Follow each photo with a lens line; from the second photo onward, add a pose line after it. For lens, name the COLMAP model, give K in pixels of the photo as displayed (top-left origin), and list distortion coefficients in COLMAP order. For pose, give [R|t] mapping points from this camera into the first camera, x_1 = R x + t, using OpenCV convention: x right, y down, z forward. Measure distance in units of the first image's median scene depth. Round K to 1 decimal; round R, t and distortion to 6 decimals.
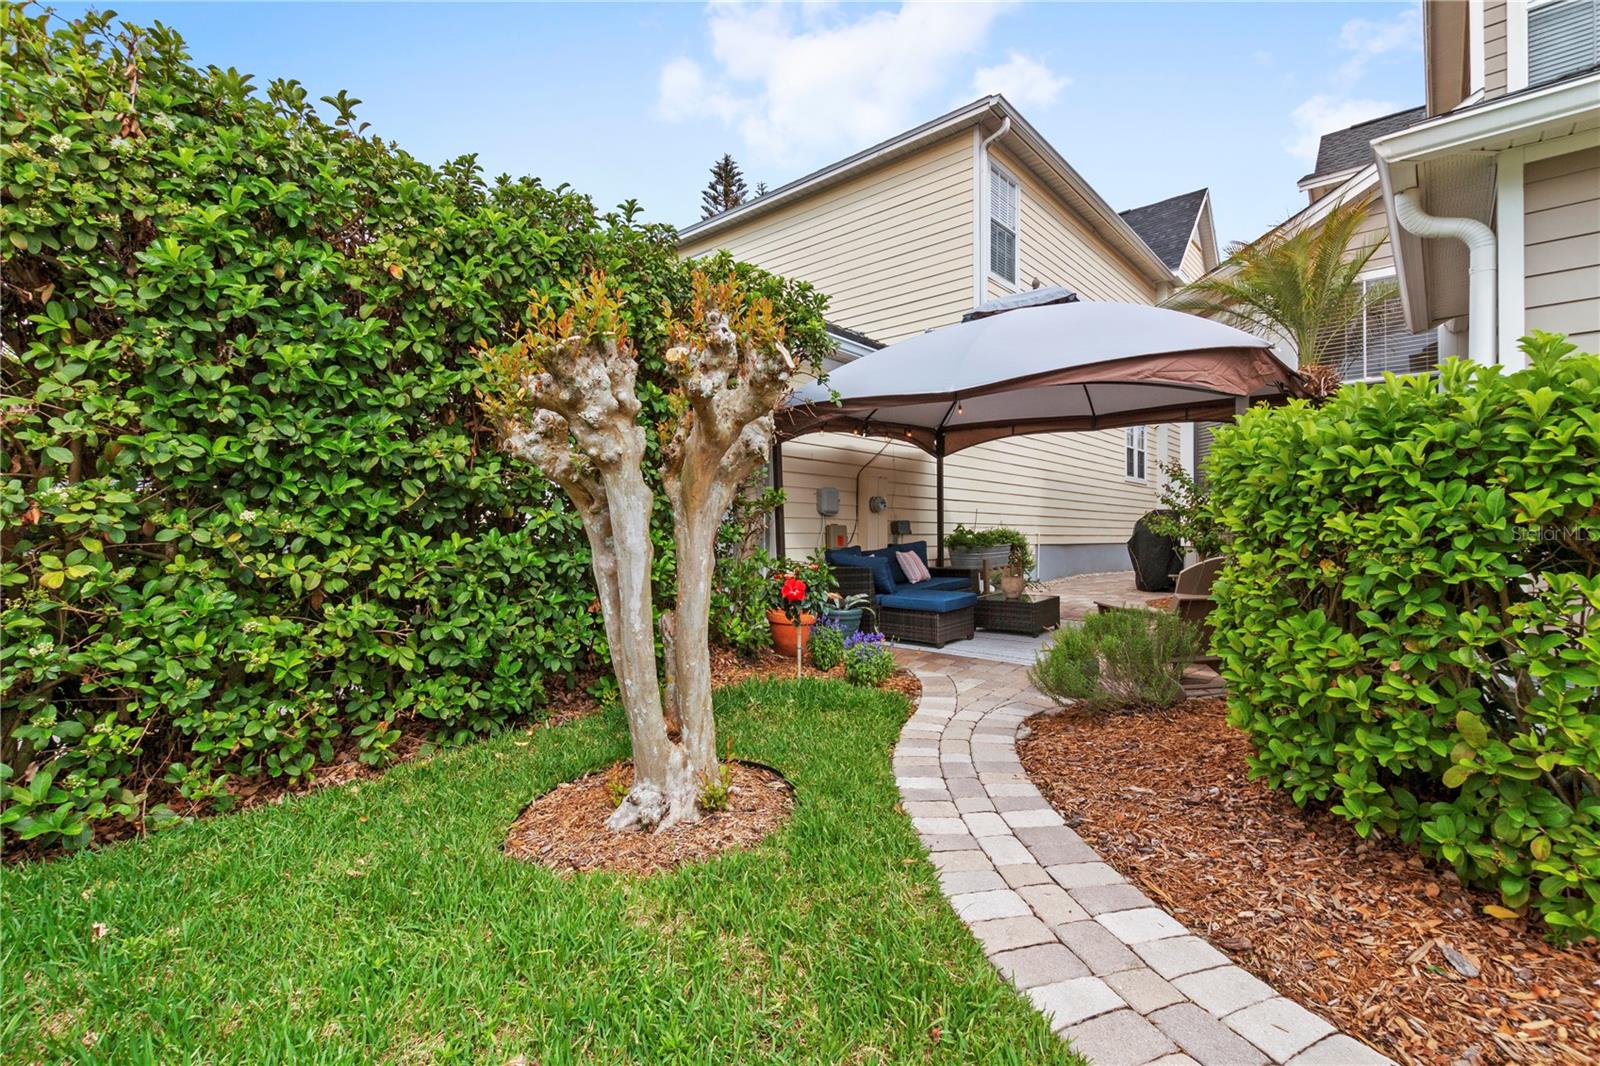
lens RADIAL K [[722.0, 0, 804.6], [0, 722.0, 529.4], [0, 0, 1]] dist [-0.000537, -0.000018]
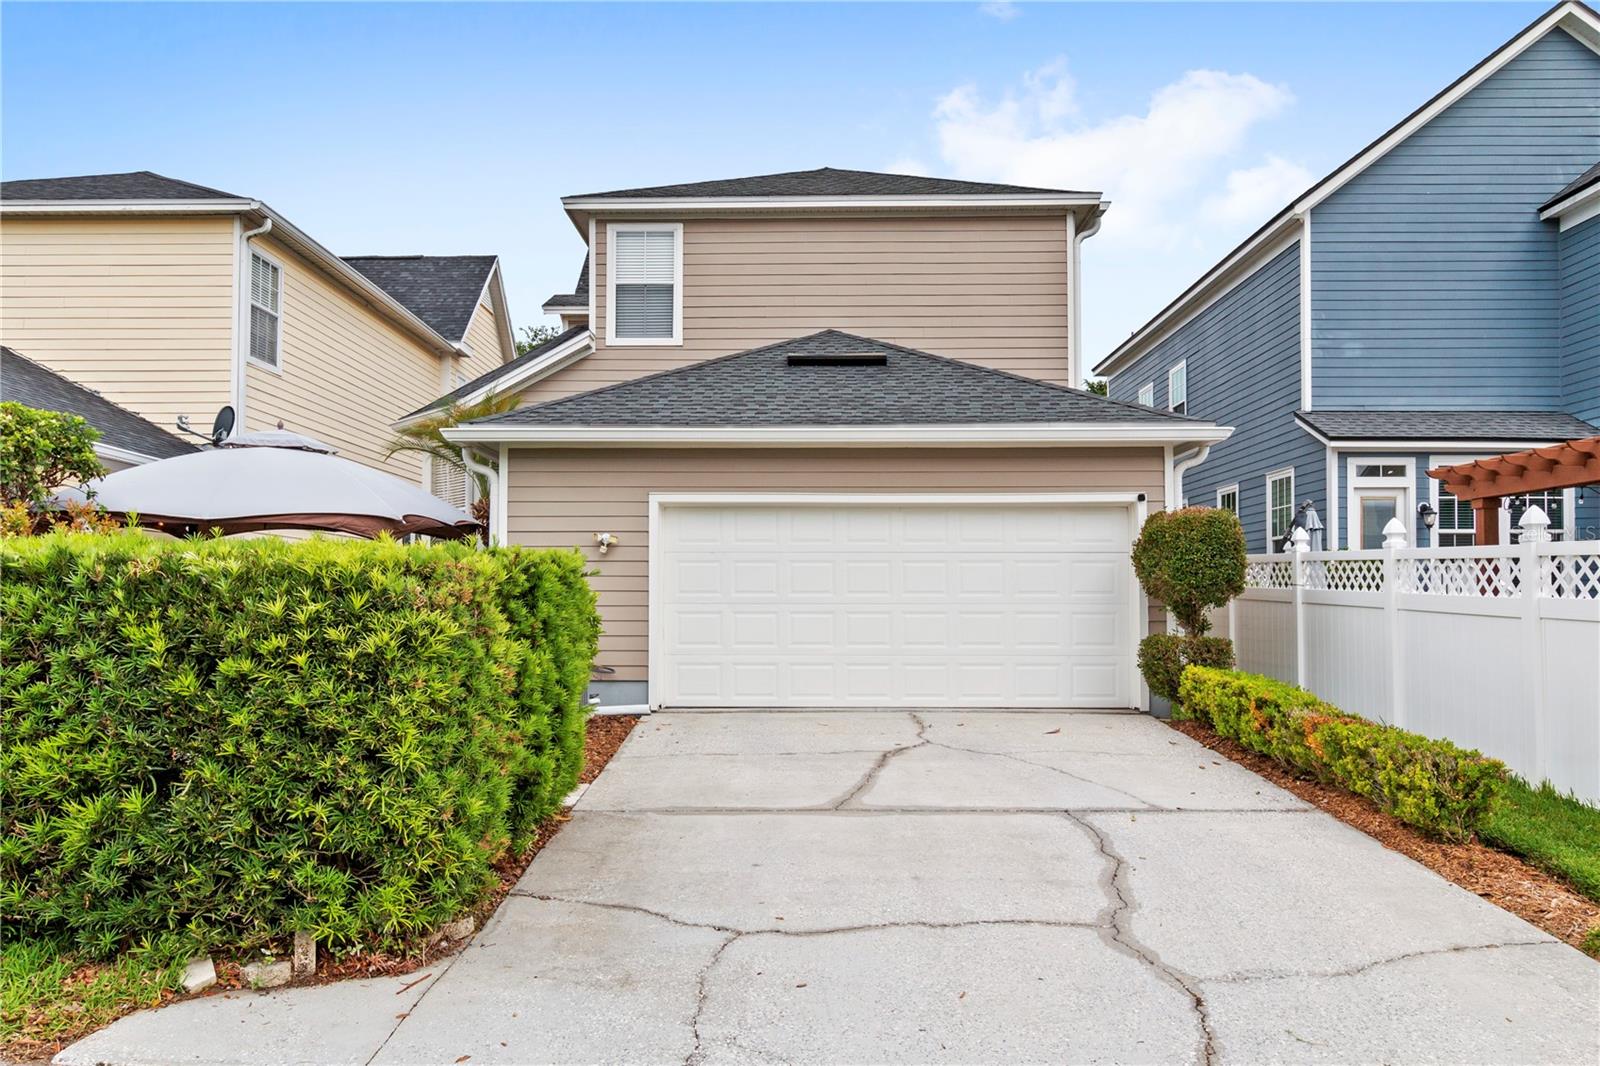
lens RADIAL K [[1104.4, 0, 798.5], [0, 1104.4, 558.9], [0, 0, 1]] dist [-0.000084, 0.002310]
pose [[0.763934, 0.022430, 0.644904, -0.186214], [-0.001450, 0.999453, -0.033044, -0.026147], [-0.645293, 0.024308, 0.763549, -0.851011]]
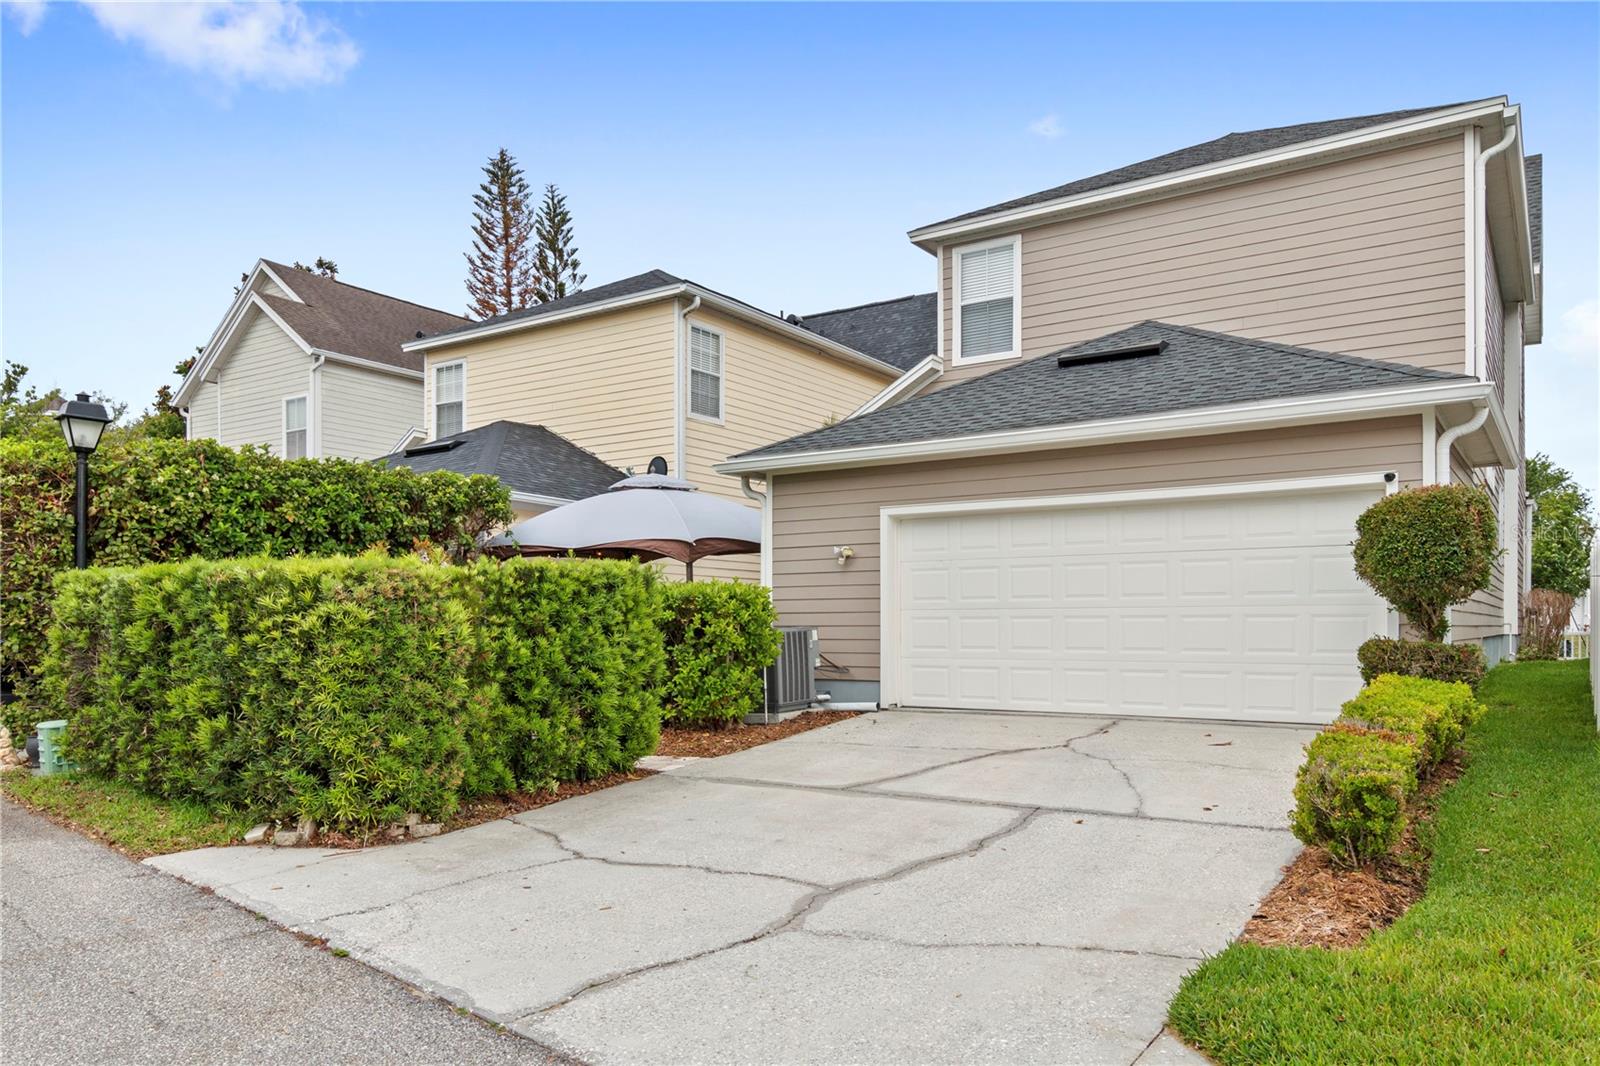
lens RADIAL K [[1125.9, 0, 800.3], [0, 1125.9, 621.5], [0, 0, 1]] dist [0.000306, 0.003792]
pose [[0.992211, -0.005628, 0.124438, 0.259460], [0.005425, 0.999983, 0.001965, -0.003844], [-0.124447, -0.001274, 0.992225, -1.168306]]
